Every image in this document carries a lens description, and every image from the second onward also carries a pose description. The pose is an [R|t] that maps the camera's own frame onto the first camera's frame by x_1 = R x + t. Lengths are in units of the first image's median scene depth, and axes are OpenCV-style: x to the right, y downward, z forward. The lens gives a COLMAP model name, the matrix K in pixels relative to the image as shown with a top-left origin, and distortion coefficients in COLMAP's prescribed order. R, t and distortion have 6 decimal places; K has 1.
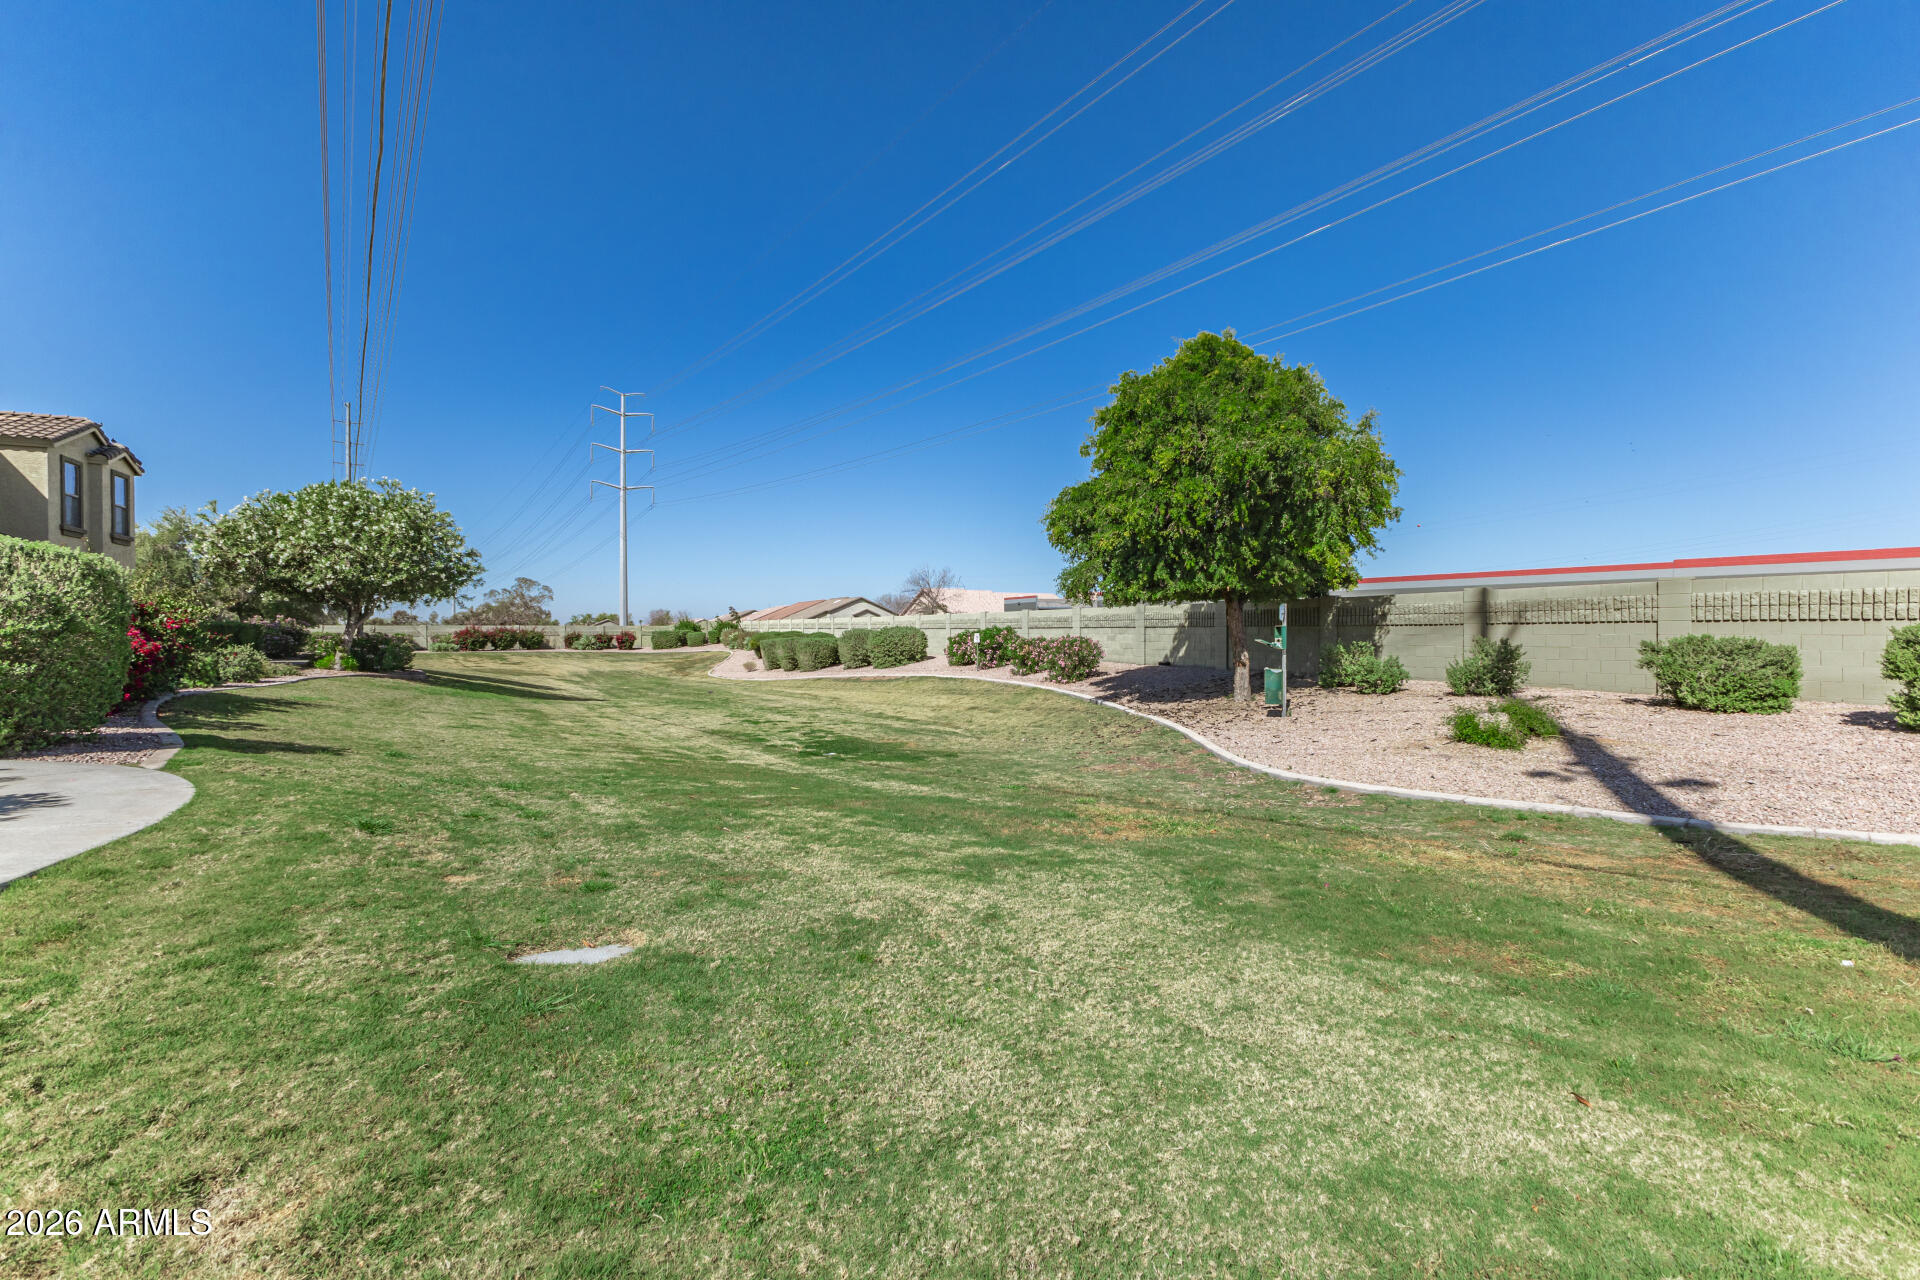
lens RADIAL K [[823.7, 0, 962.5], [0, 823.7, 634.8], [0, 0, 1]] dist [0.005317, -0.000901]
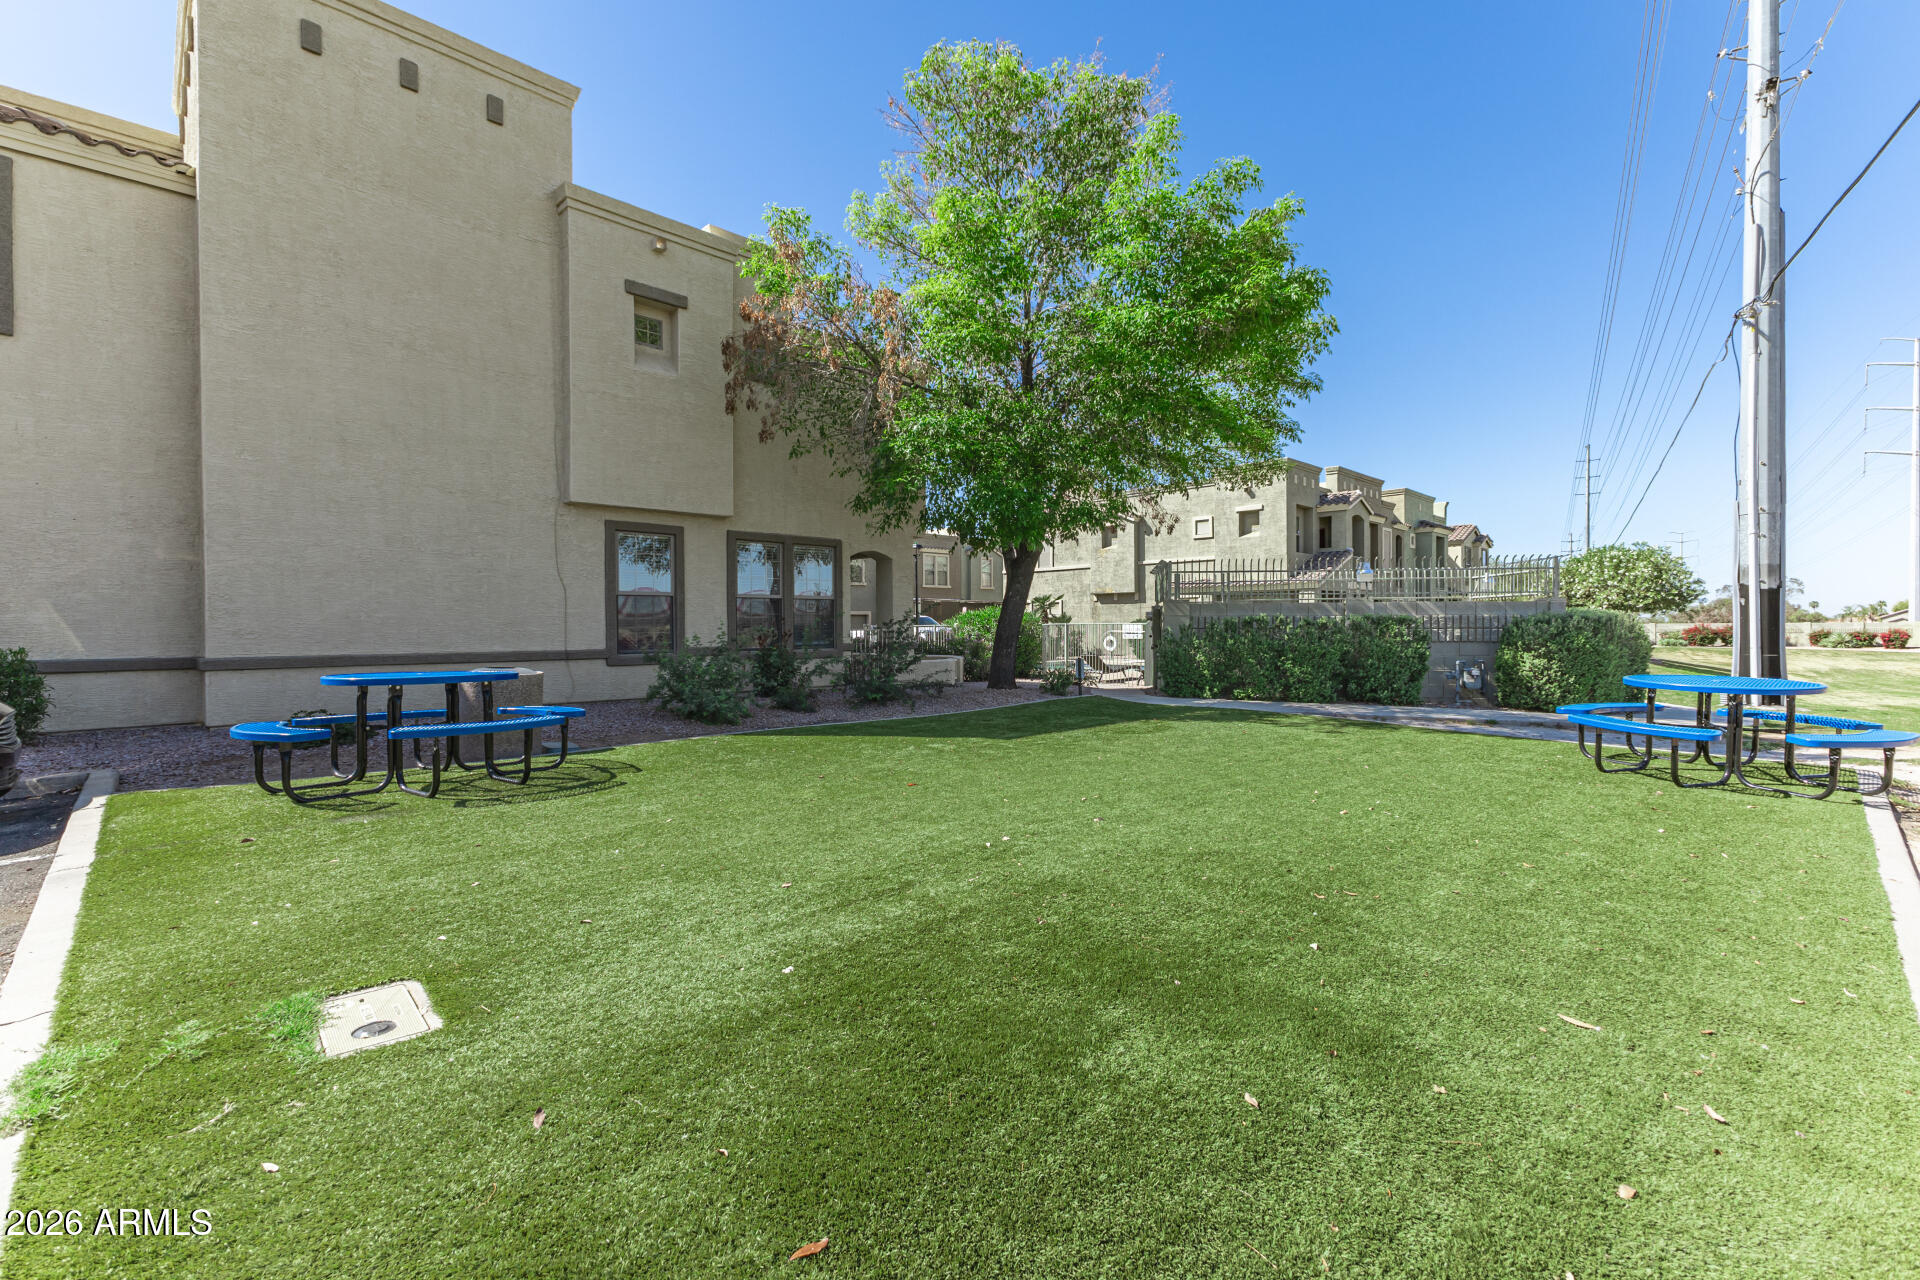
lens RADIAL K [[823.7, 0, 946.0], [0, 823.7, 634.9], [0, 0, 1]] dist [0.005317, -0.000901]
pose [[0.288179, 0.009431, -0.957530, 0.507785], [-0.000521, 0.999953, 0.009692, -0.016903], [0.957576, -0.002294, 0.288170, -0.835761]]
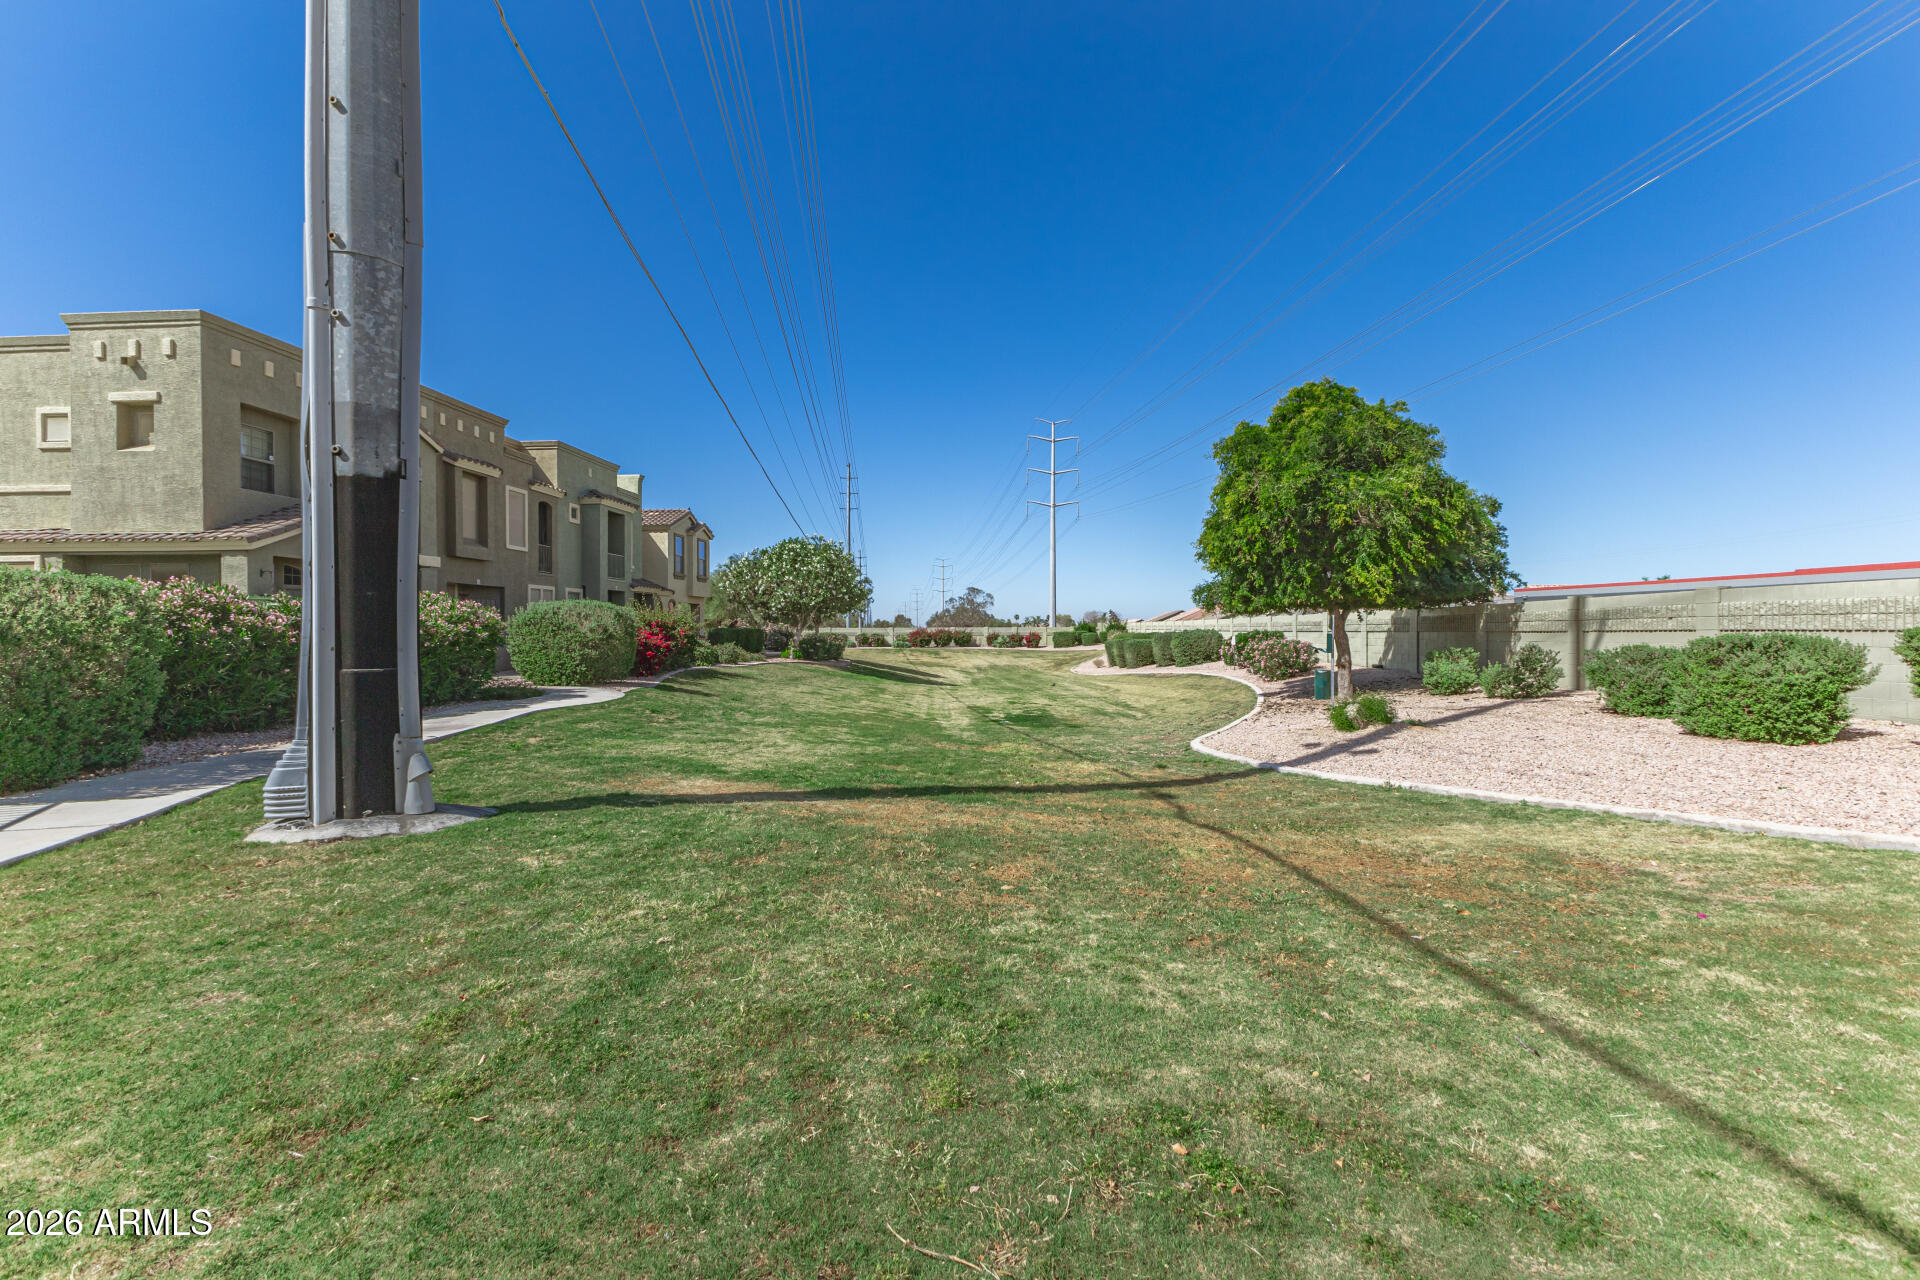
lens RADIAL K [[823.7, 0, 958.7], [0, 823.7, 638.0], [0, 0, 1]] dist [0.005317, -0.000901]
pose [[0.854219, 0.004224, -0.519896, 0.335683], [-0.001608, 0.999984, 0.005483, -0.006019], [0.519911, -0.003847, 0.854212, -0.177773]]
